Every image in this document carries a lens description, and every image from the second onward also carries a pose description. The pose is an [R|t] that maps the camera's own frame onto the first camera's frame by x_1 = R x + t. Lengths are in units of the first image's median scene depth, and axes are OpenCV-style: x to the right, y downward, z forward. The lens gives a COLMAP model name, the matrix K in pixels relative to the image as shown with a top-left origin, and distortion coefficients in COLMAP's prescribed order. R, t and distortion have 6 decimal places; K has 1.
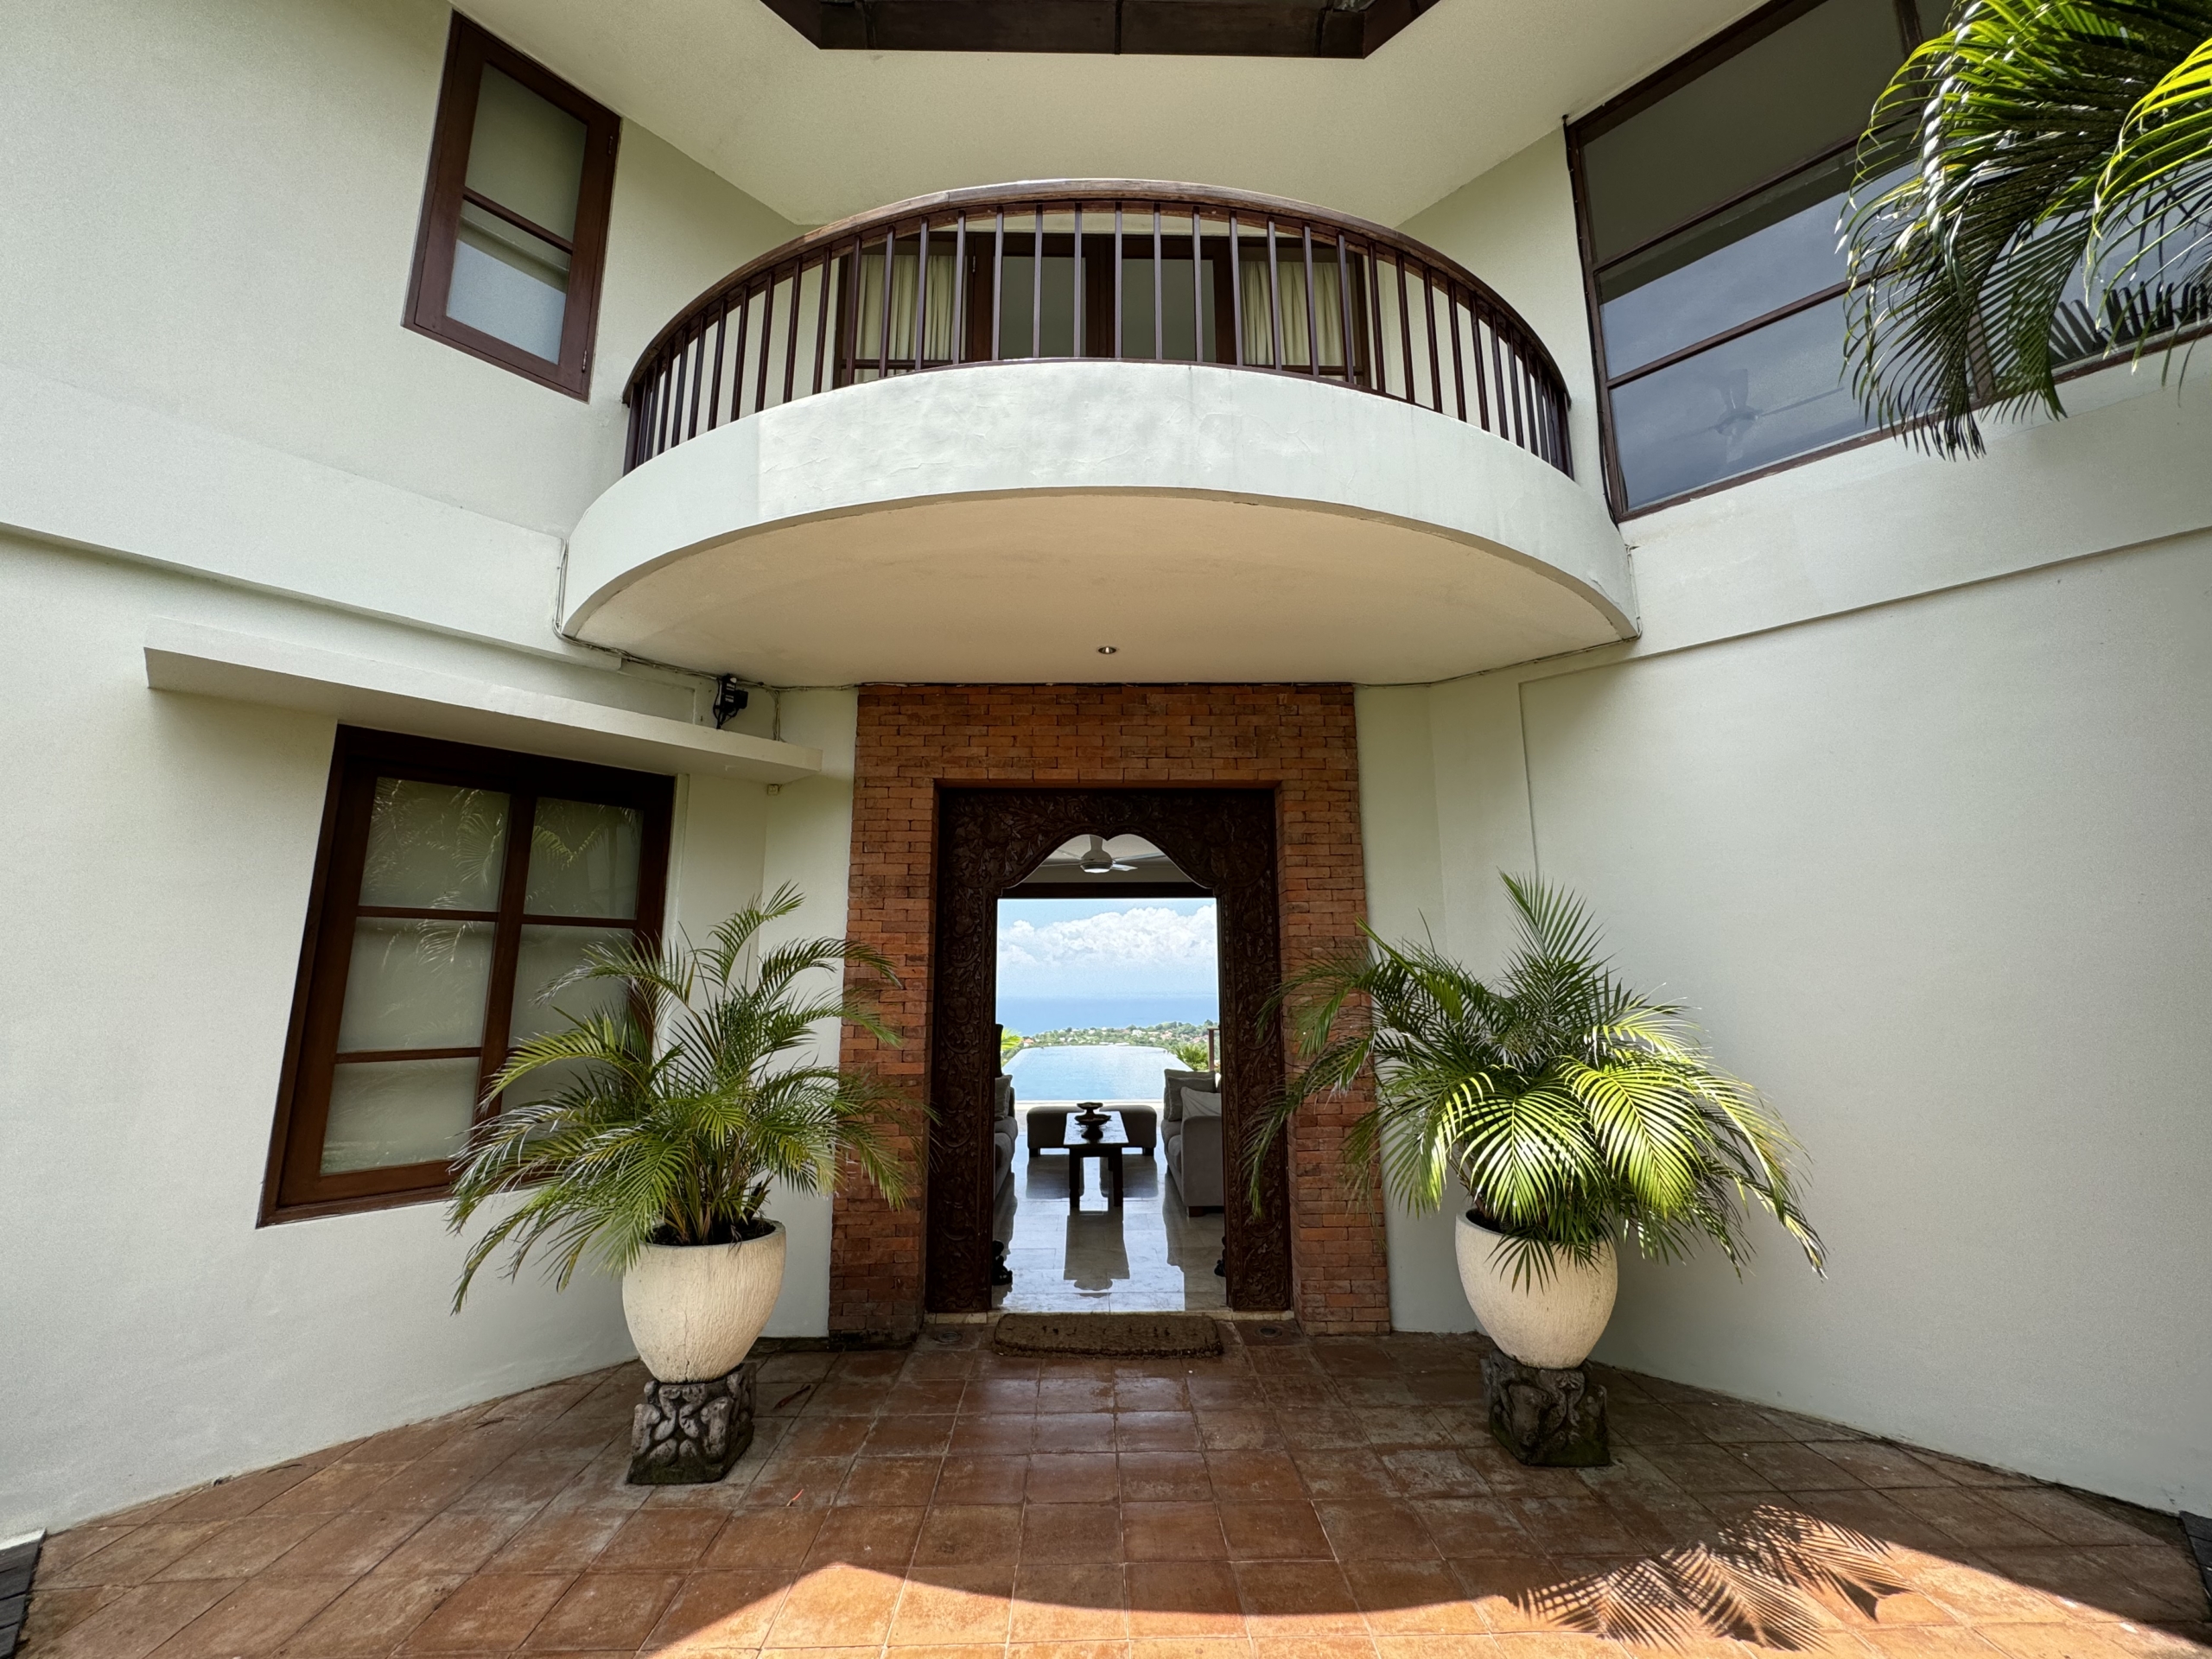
lens RADIAL K [[890.8, 0, 1093.7], [0, 890.8, 826.7], [0, 0, 1]] dist [-0.000860, 0.006331]
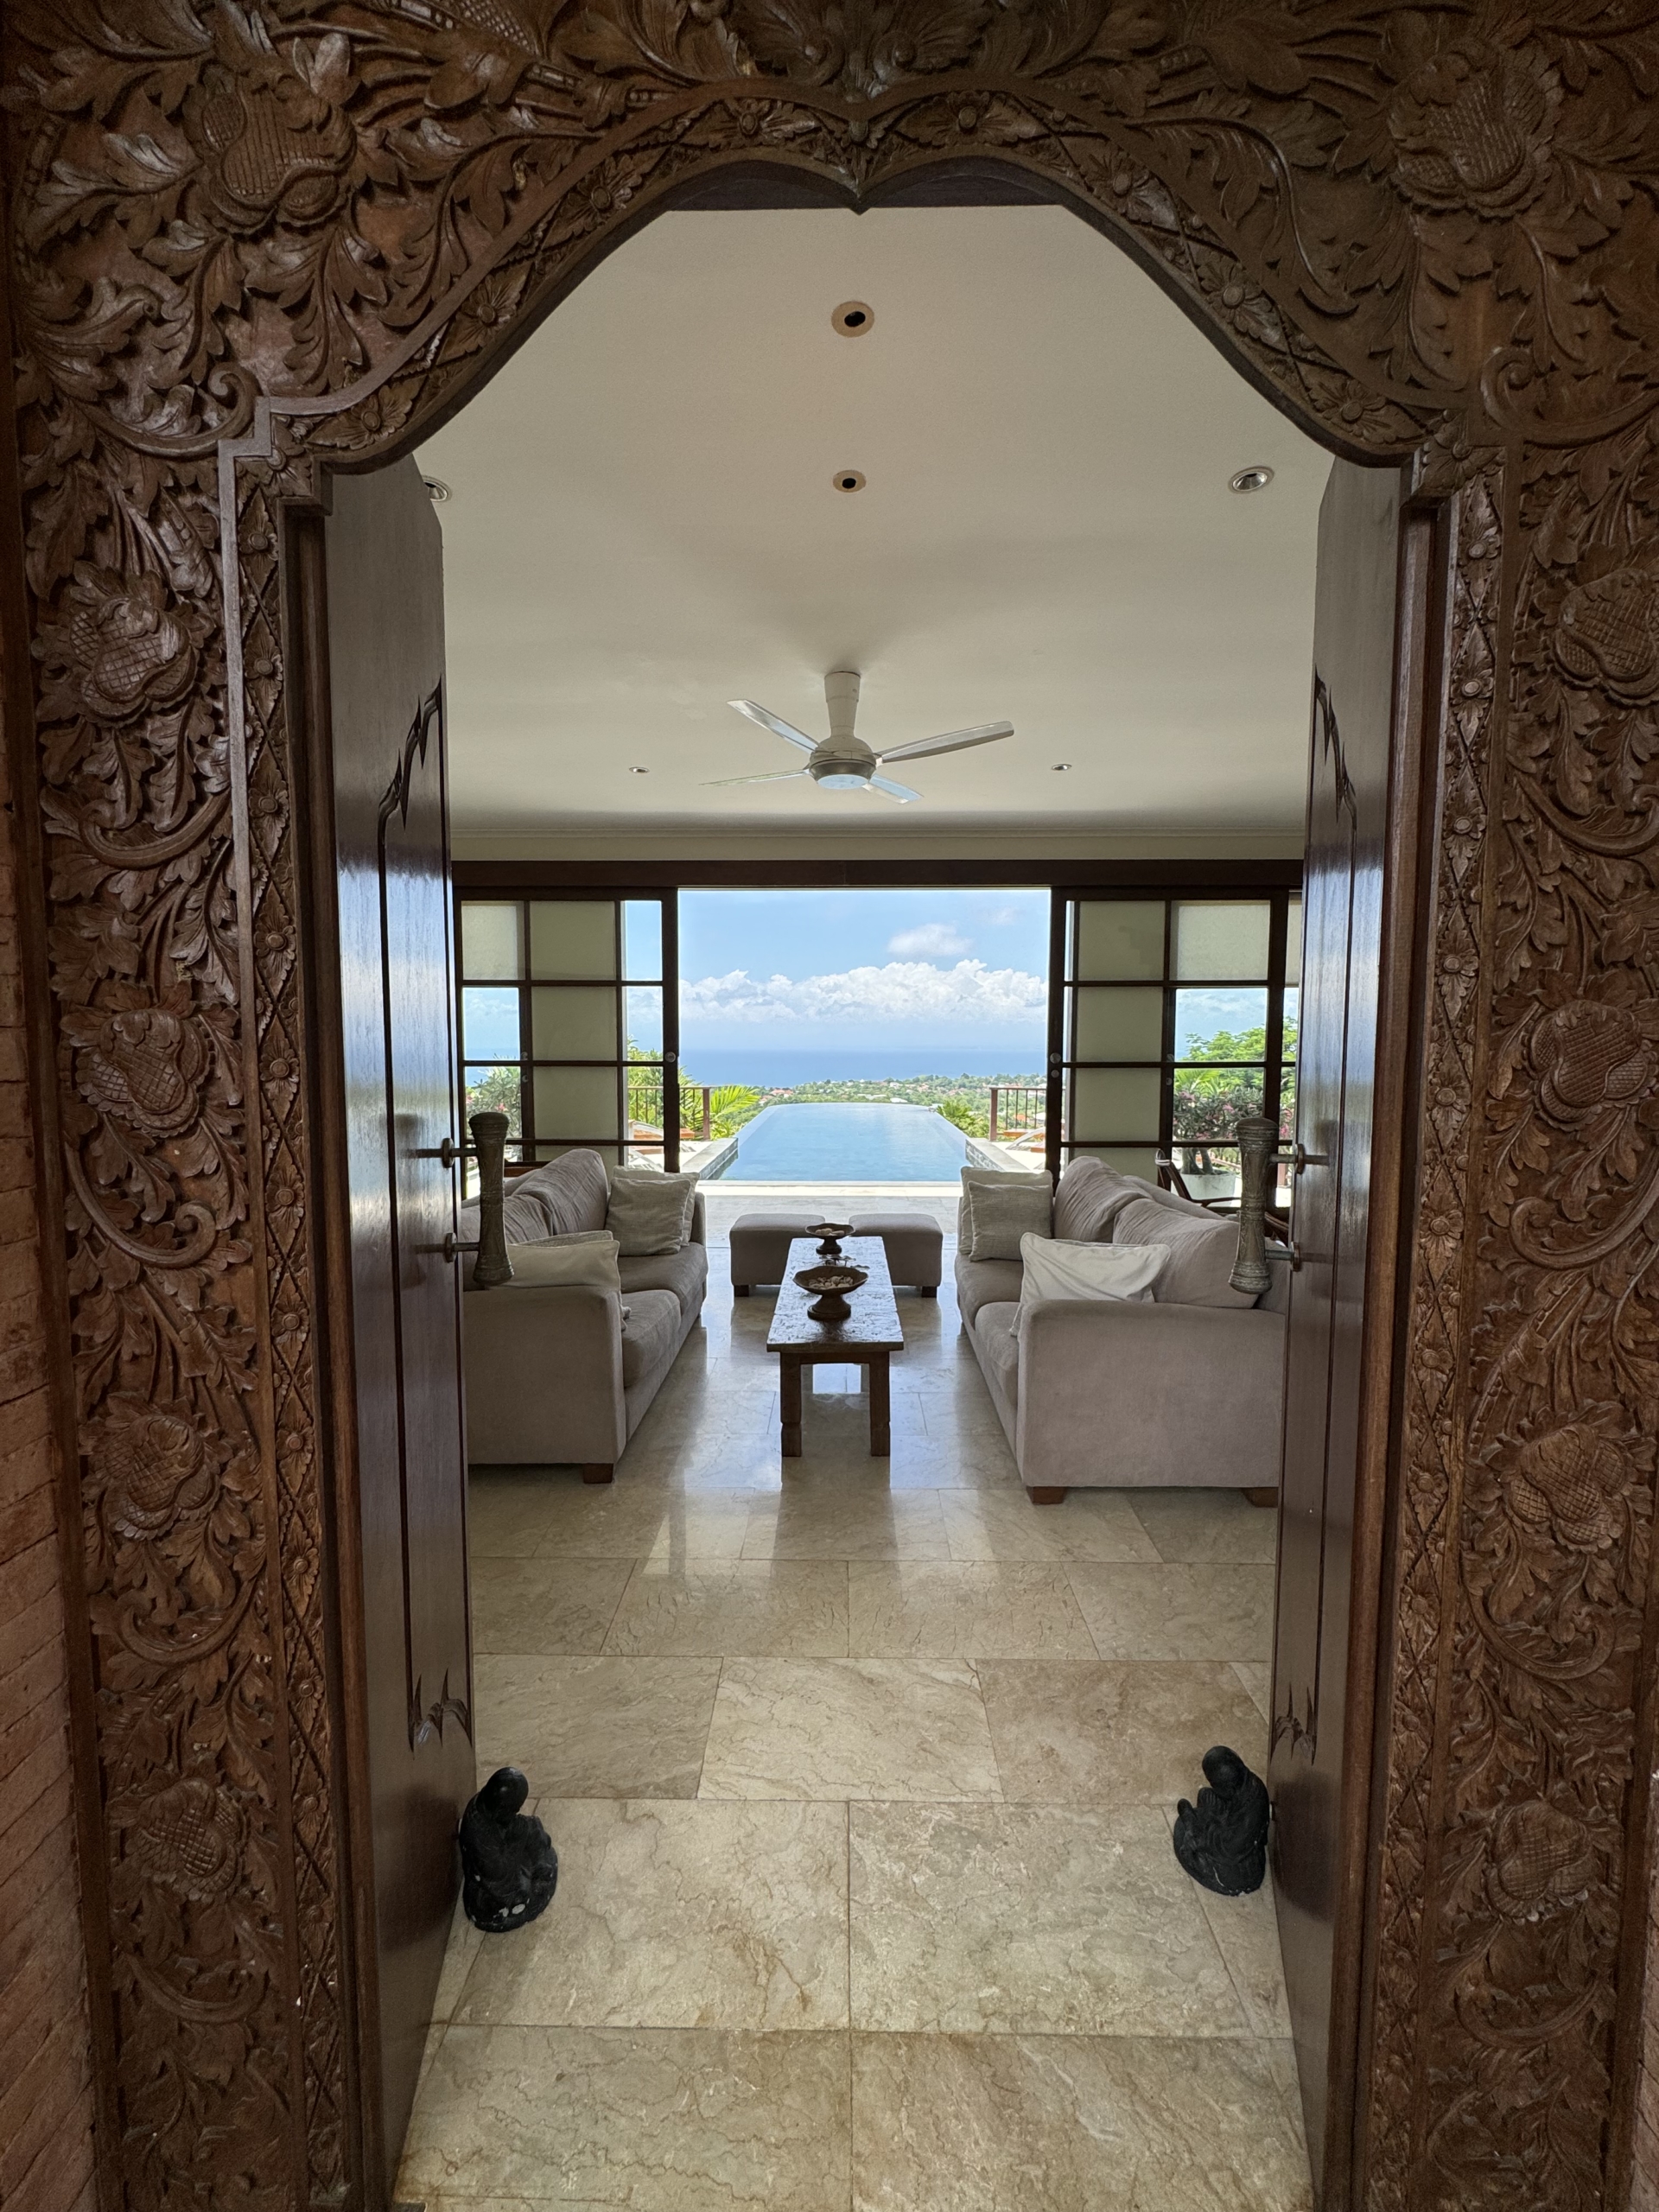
lens RADIAL K [[890.8, 0, 829.5], [0, 890.8, 1106.0], [0, 0, 1]] dist [-0.000860, 0.006331]
pose [[0.999704, 0.006573, -0.023419, 0.008307], [-0.000534, 0.968496, 0.249027, 0.092463], [0.024318, -0.248941, 0.968213, 0.457958]]
